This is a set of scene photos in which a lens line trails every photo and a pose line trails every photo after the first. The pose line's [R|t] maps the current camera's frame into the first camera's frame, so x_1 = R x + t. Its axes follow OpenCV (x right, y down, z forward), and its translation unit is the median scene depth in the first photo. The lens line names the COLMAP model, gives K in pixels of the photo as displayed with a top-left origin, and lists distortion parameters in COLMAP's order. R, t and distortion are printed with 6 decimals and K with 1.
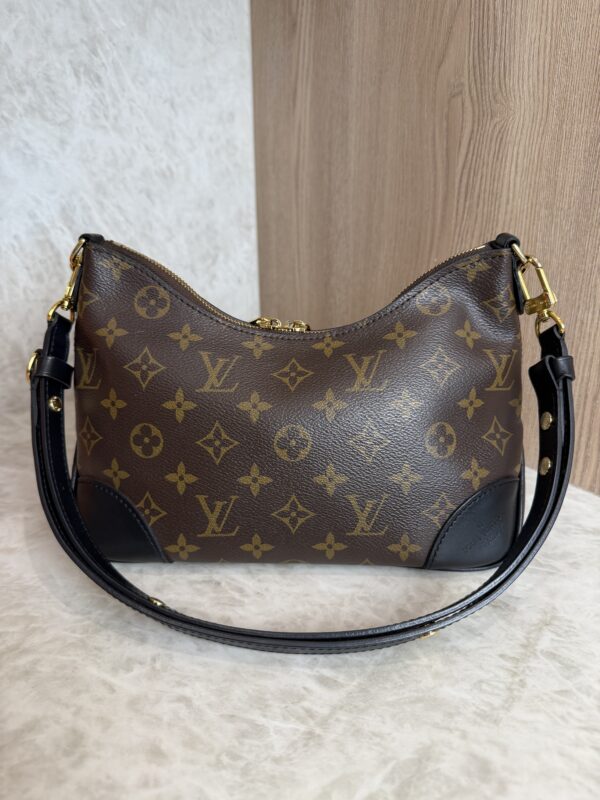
lens RADIAL K [[581.0, 0, 300.0], [0, 581.0, 400.0], [0, 0, 1]] dist [-0.034588, 0.006310]
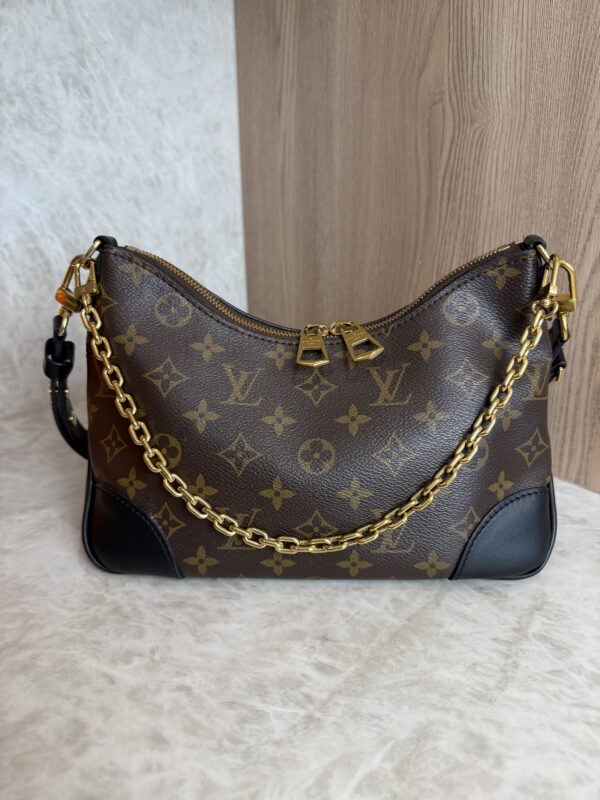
lens RADIAL K [[581.6, 0, 298.2], [0, 581.6, 397.8], [0, 0, 1]] dist [-0.036907, 0.007070]
pose [[0.999652, -0.016081, 0.020913, -0.013739], [0.016583, 0.999573, -0.024056, 0.037250], [-0.020518, 0.024394, 0.999492, -0.028180]]
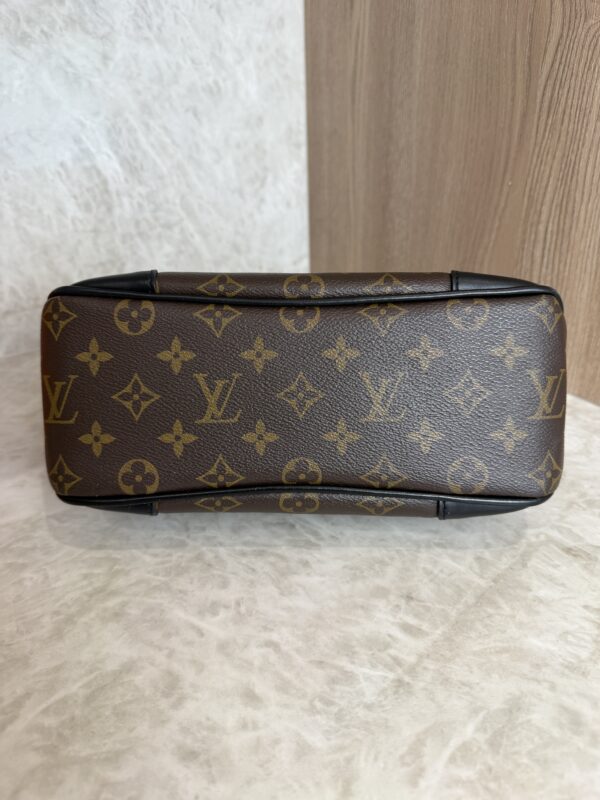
lens RADIAL K [[584.3, 0, 298.3], [0, 584.3, 397.3], [0, 0, 1]] dist [-0.039876, 0.008707]
pose [[0.998449, 0.003783, -0.055553, -0.098669], [0.003609, 0.991194, 0.132371, -0.051369], [0.055564, -0.132366, 0.989642, 0.038678]]
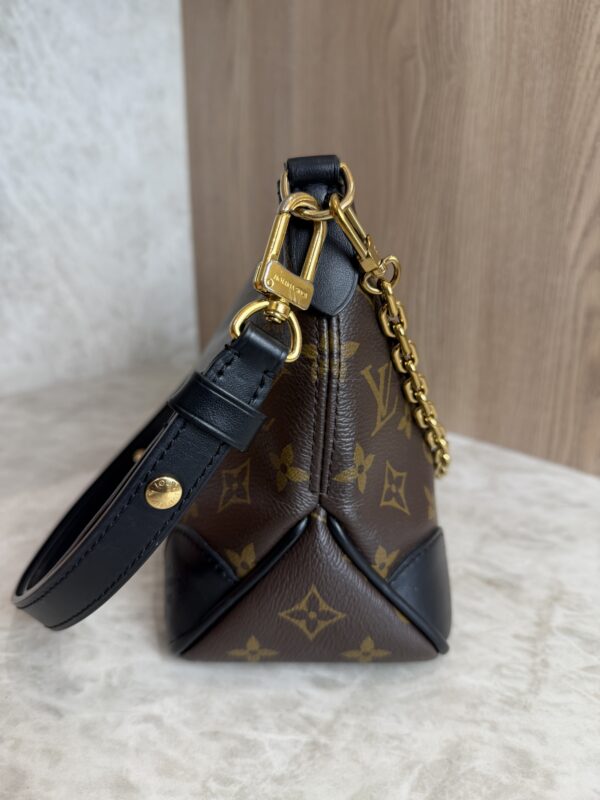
lens RADIAL K [[597.4, 0, 296.4], [0, 597.4, 401.1], [0, 0, 1]] dist [-0.052414, 0.007288]
pose [[0.992156, -0.033374, 0.120472, -0.085448], [0.037973, 0.998627, -0.036082, 0.114106], [-0.119102, 0.040374, 0.992061, 0.144003]]
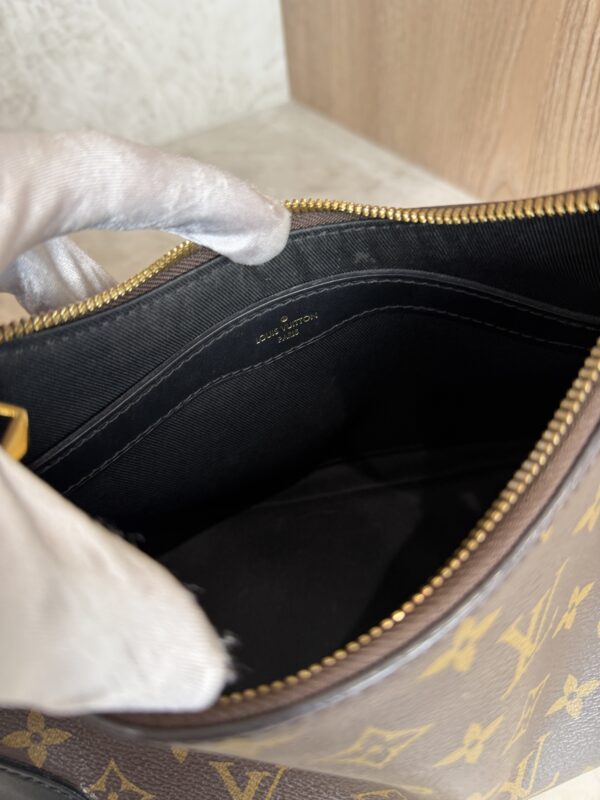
lens RADIAL K [[597.4, 0, 296.4], [0, 597.4, 401.1], [0, 0, 1]] dist [-0.052414, 0.007288]
pose [[0.994057, -0.002871, -0.108825, 0.068895], [0.054182, 0.880092, 0.471701, -0.253329], [0.094422, -0.474794, 0.875017, 0.410824]]
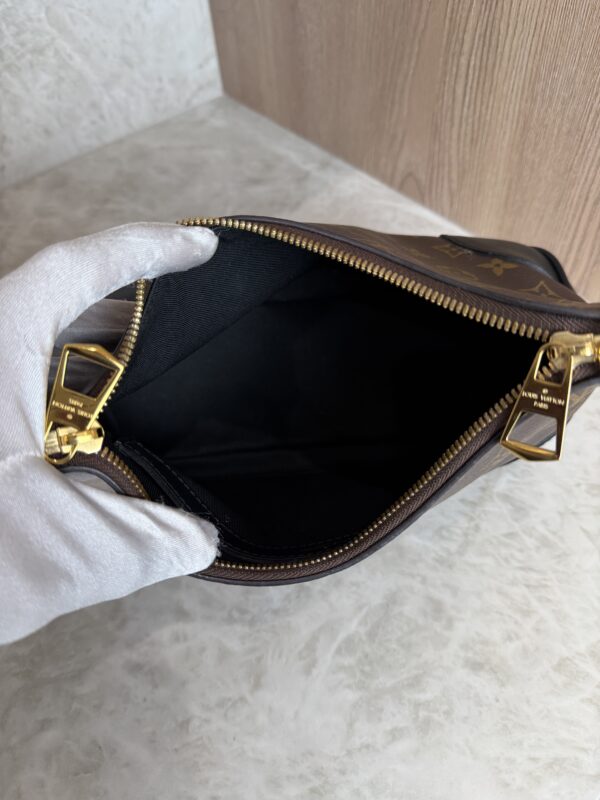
lens RADIAL K [[584.3, 0, 298.3], [0, 584.3, 397.3], [0, 0, 1]] dist [-0.039876, 0.008707]
pose [[0.997178, -0.074182, -0.011500, 0.053341], [0.068895, 0.843539, 0.532630, -0.410207], [-0.029811, -0.531919, 0.846270, 0.138867]]
